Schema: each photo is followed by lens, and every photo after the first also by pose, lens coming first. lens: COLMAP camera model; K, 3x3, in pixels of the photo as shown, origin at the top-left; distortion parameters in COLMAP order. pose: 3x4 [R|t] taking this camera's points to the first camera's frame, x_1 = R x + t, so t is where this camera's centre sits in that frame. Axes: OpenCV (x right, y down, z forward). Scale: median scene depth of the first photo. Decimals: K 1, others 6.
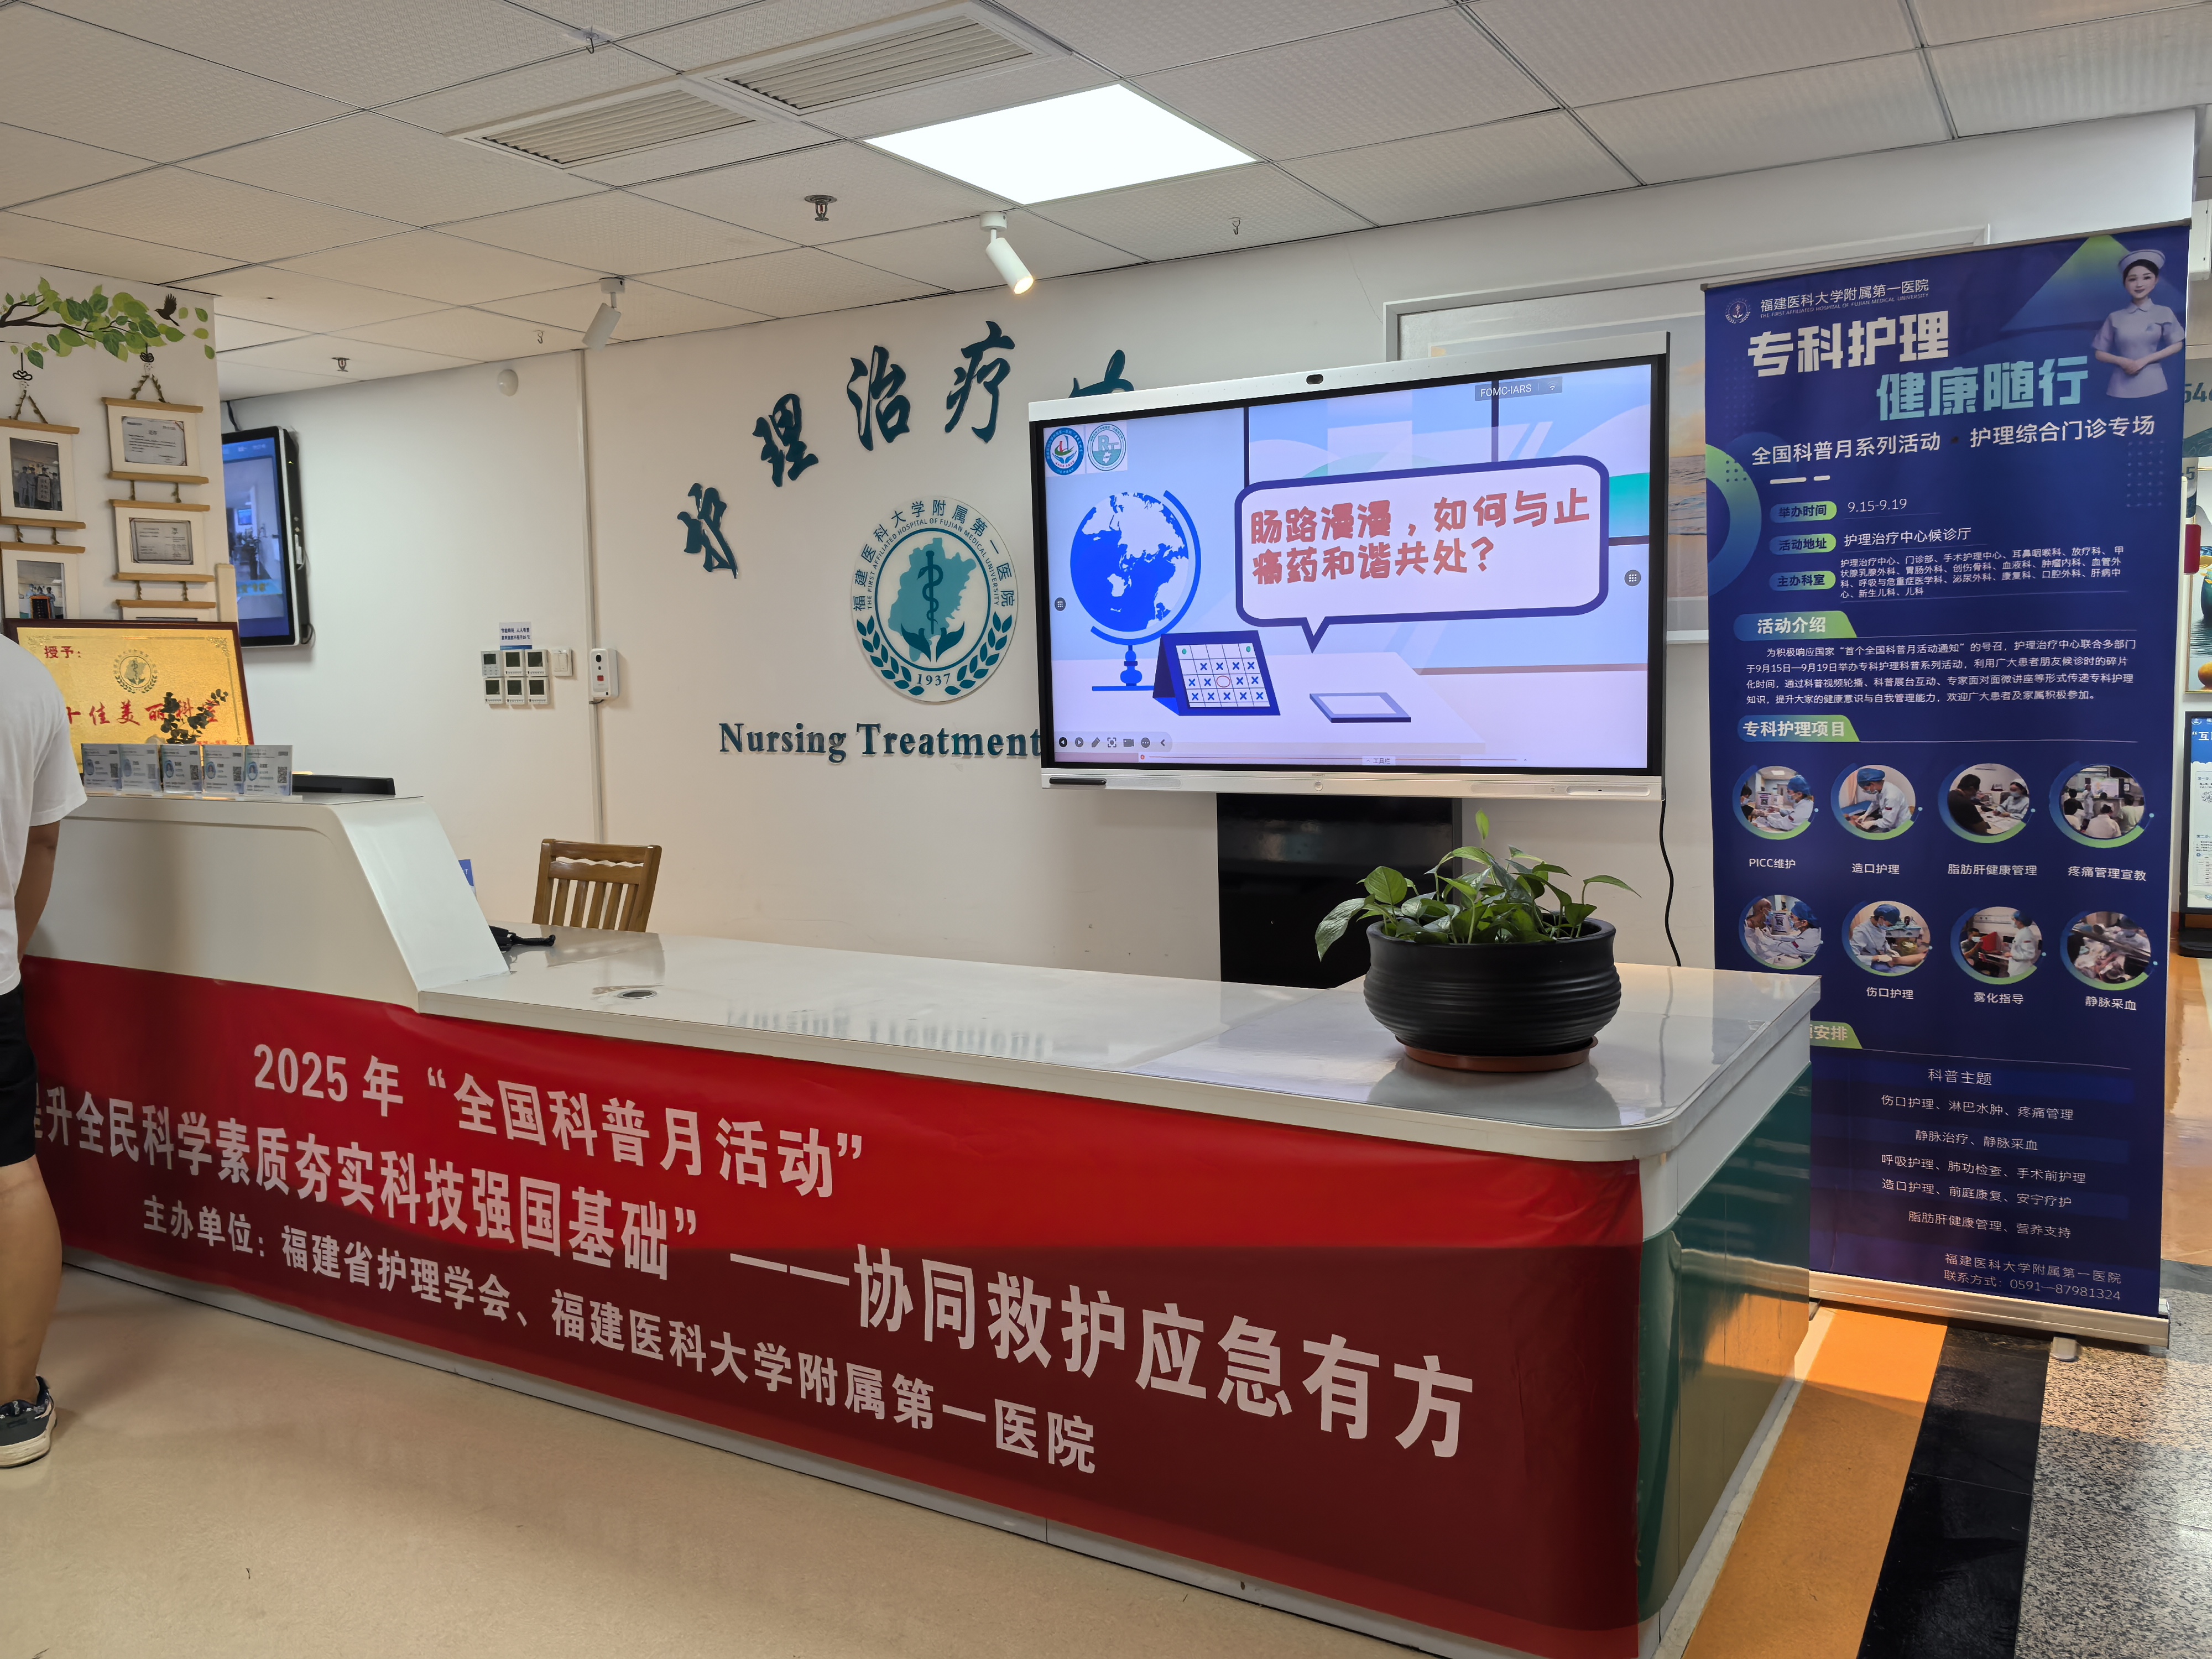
lens RADIAL K [[1712.3, 0, 1110.0], [0, 1712.3, 837.0], [0, 0, 1]] dist [0.062685, -0.102951]
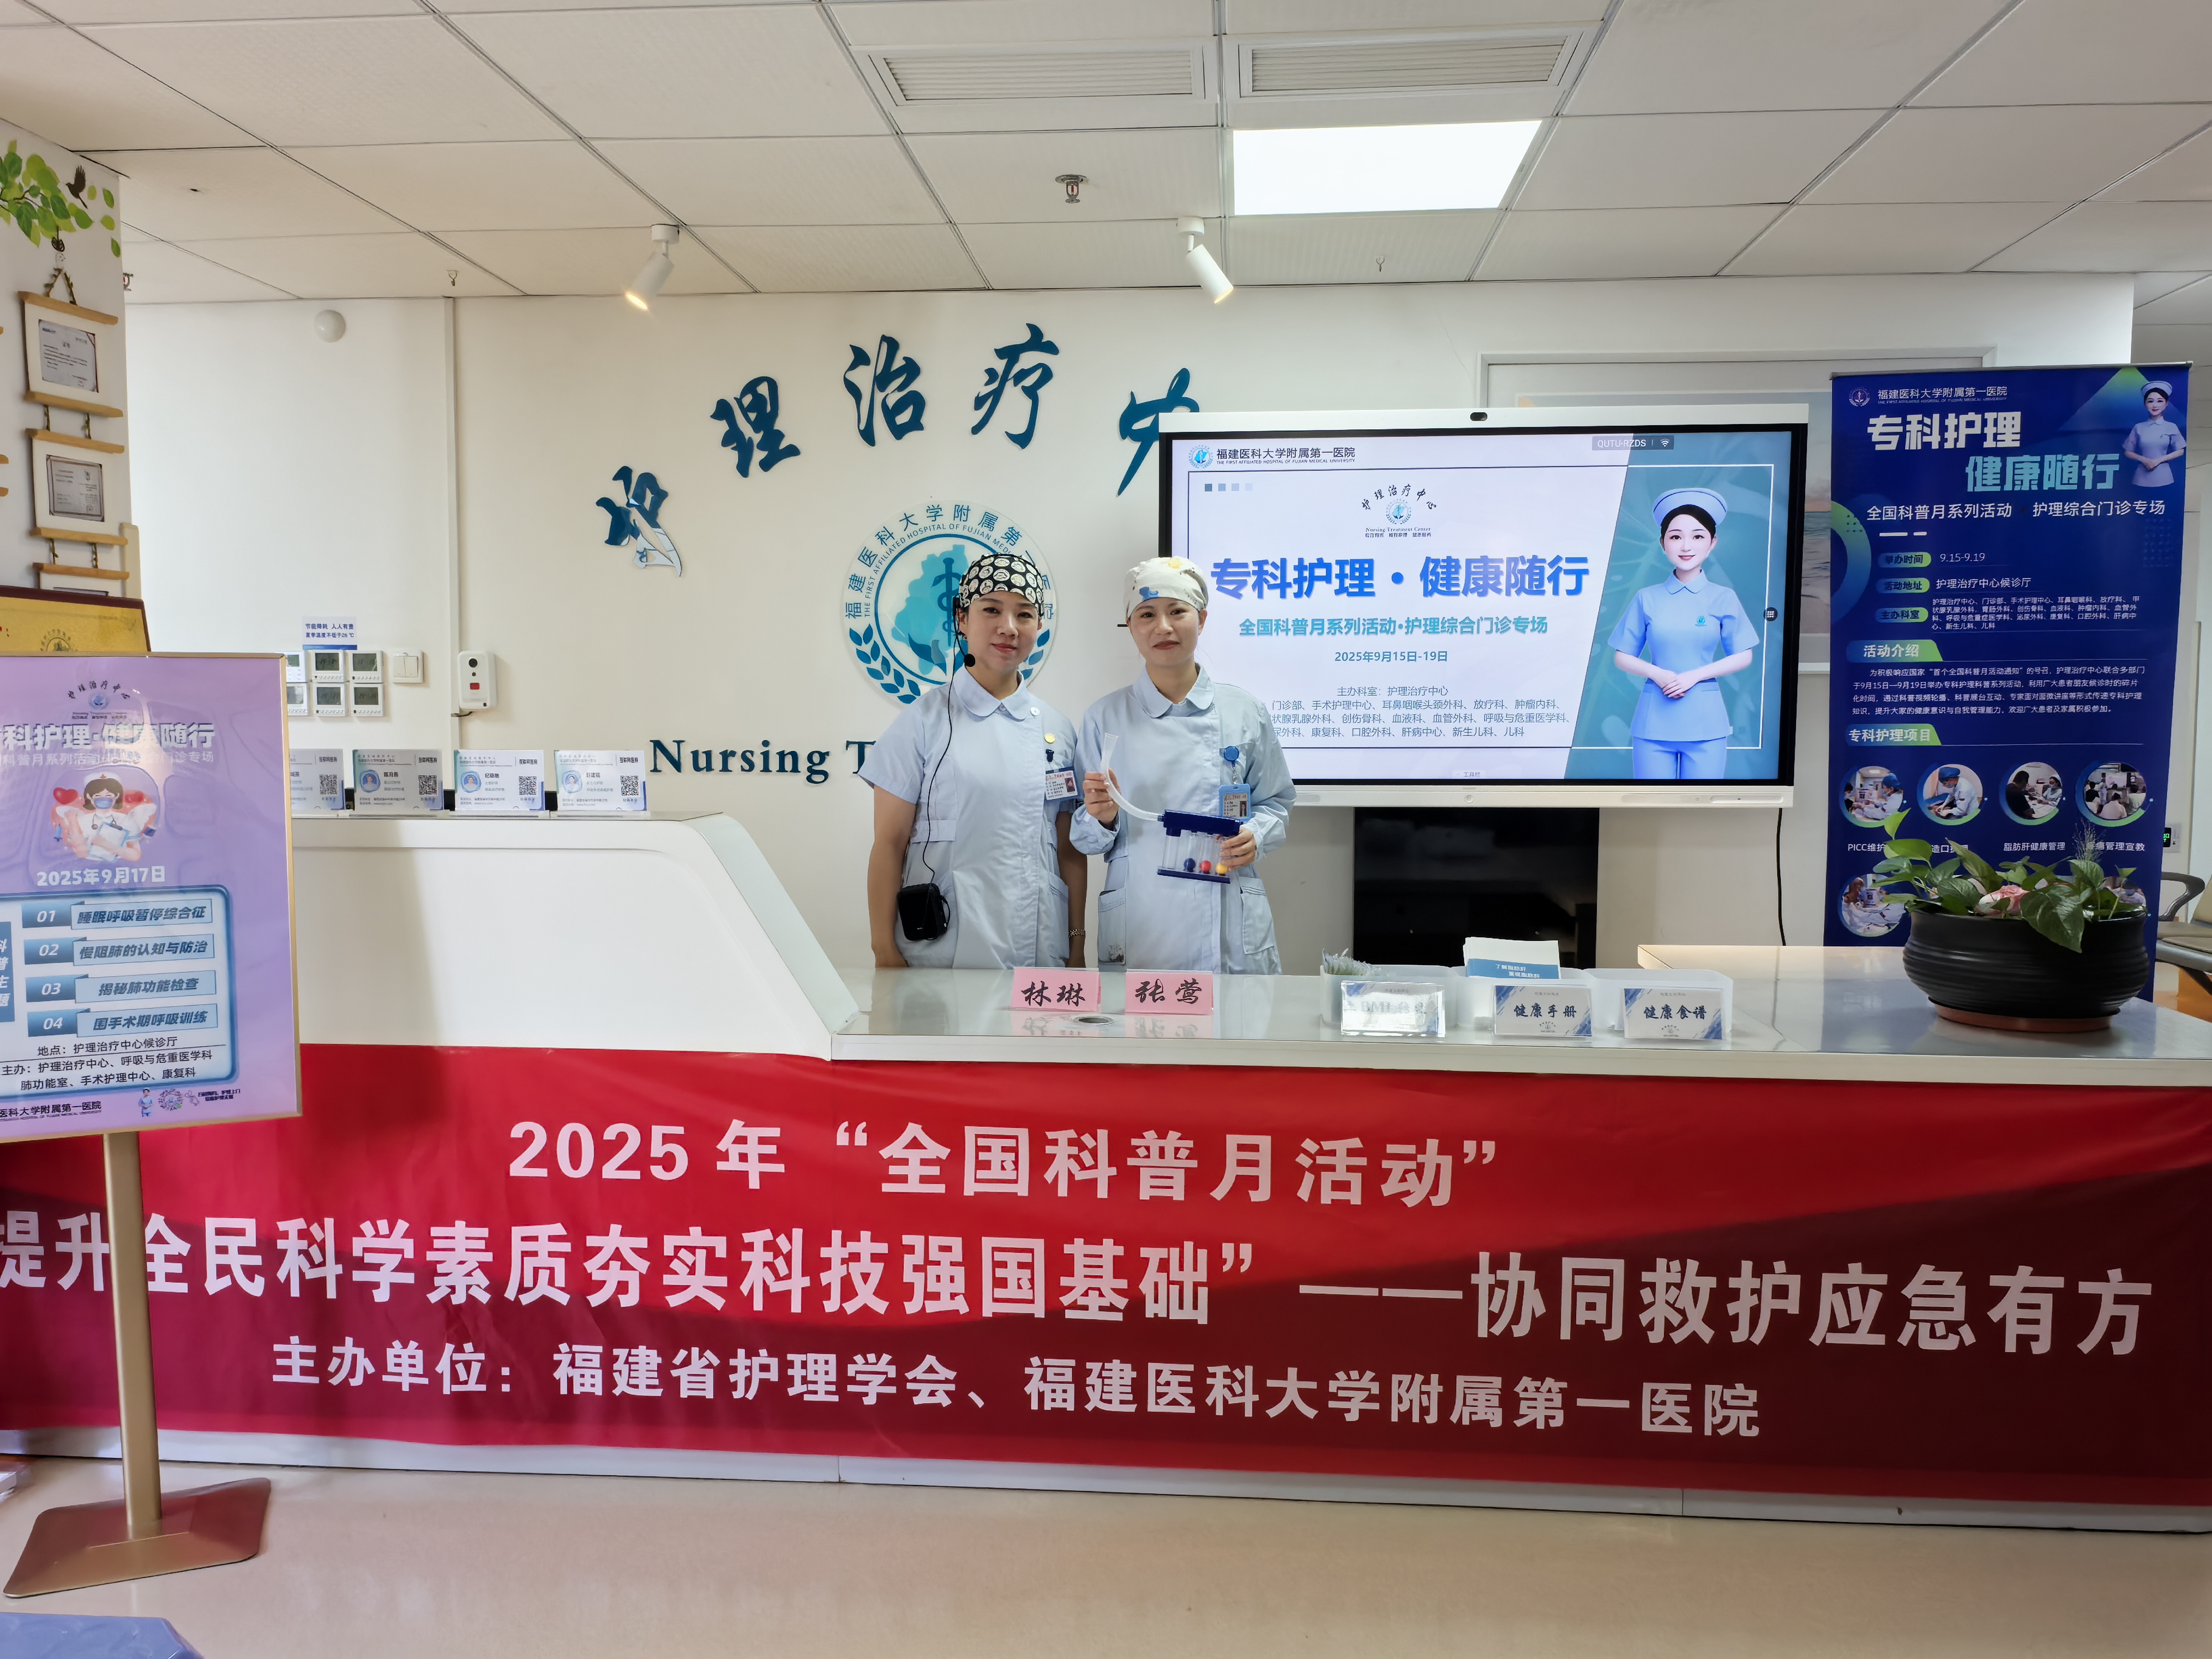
lens RADIAL K [[1712.3, 0, 1115.6], [0, 1712.3, 851.5], [0, 0, 1]] dist [0.062685, -0.102951]
pose [[0.899582, -0.017712, 0.436393, -0.498948], [0.025205, 0.999617, -0.011386, 0.008725], [-0.436024, 0.021242, 0.899684, 0.130958]]
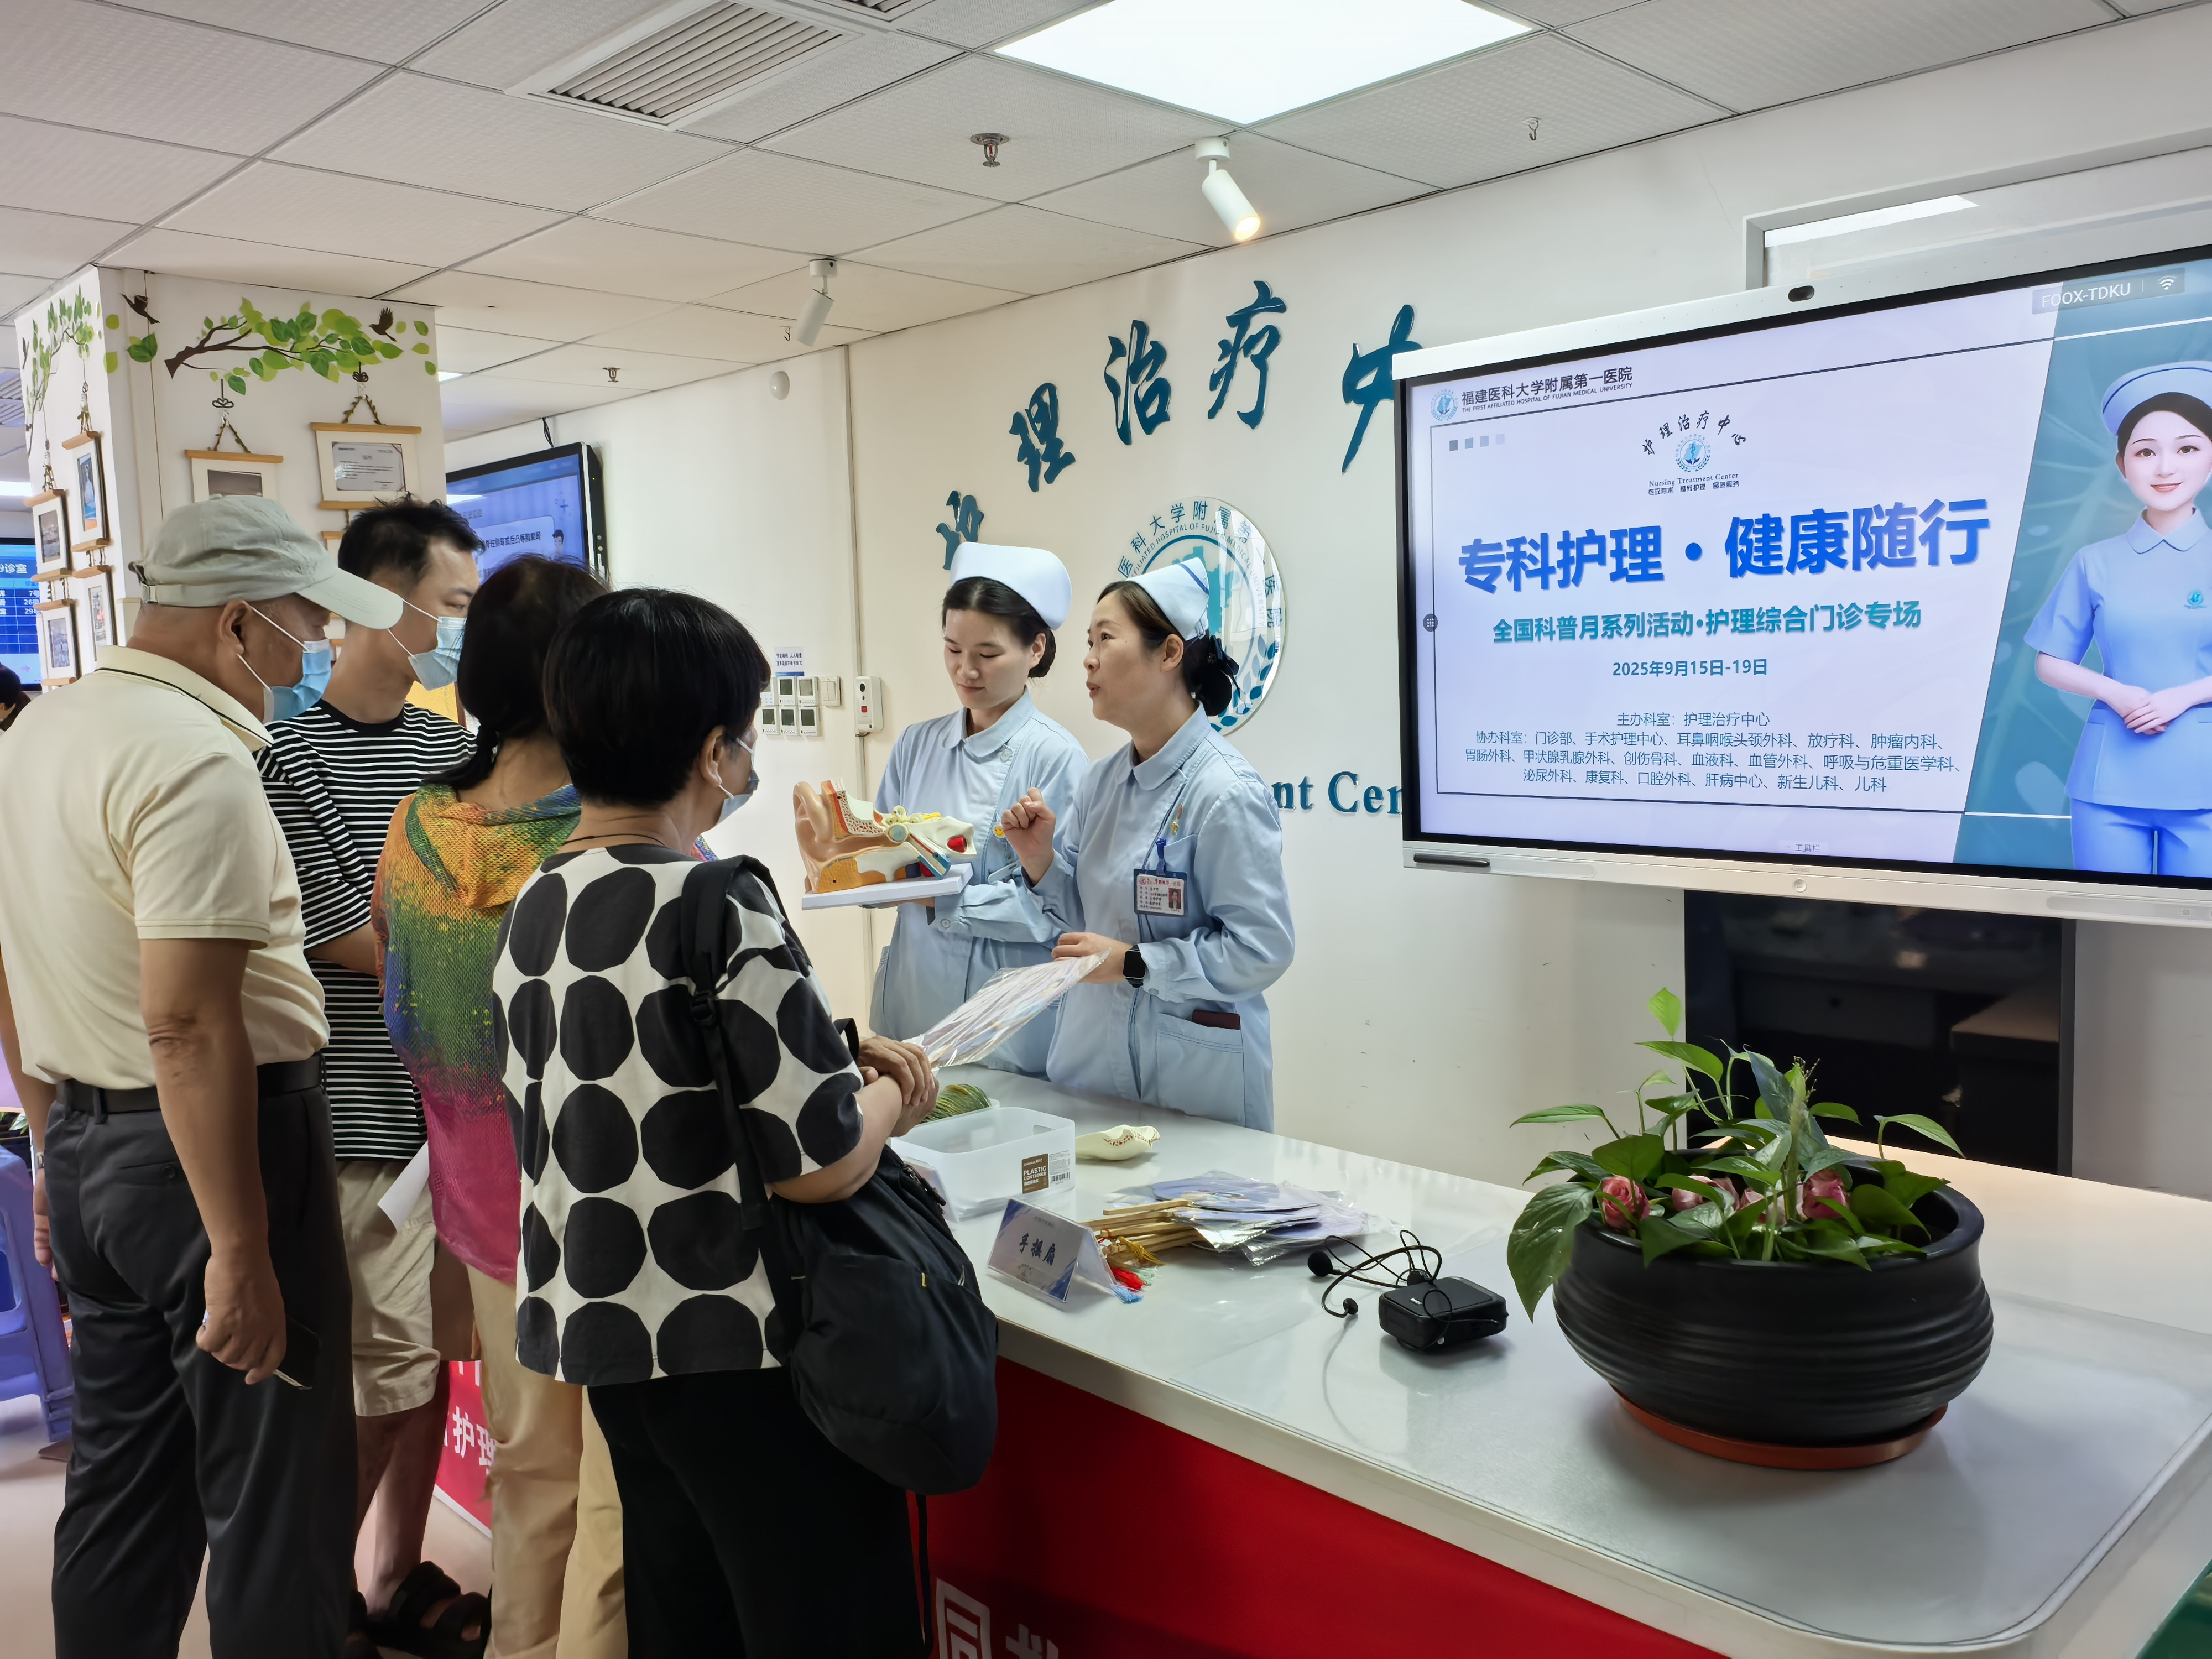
lens RADIAL K [[1712.3, 0, 1130.9], [0, 1712.3, 850.7], [0, 0, 1]] dist [0.062685, -0.102951]
pose [[0.966352, 0.019756, -0.256464, 0.096052], [-0.015117, 0.999685, 0.020048, -0.048764], [0.256780, -0.015497, 0.966346, 0.208000]]
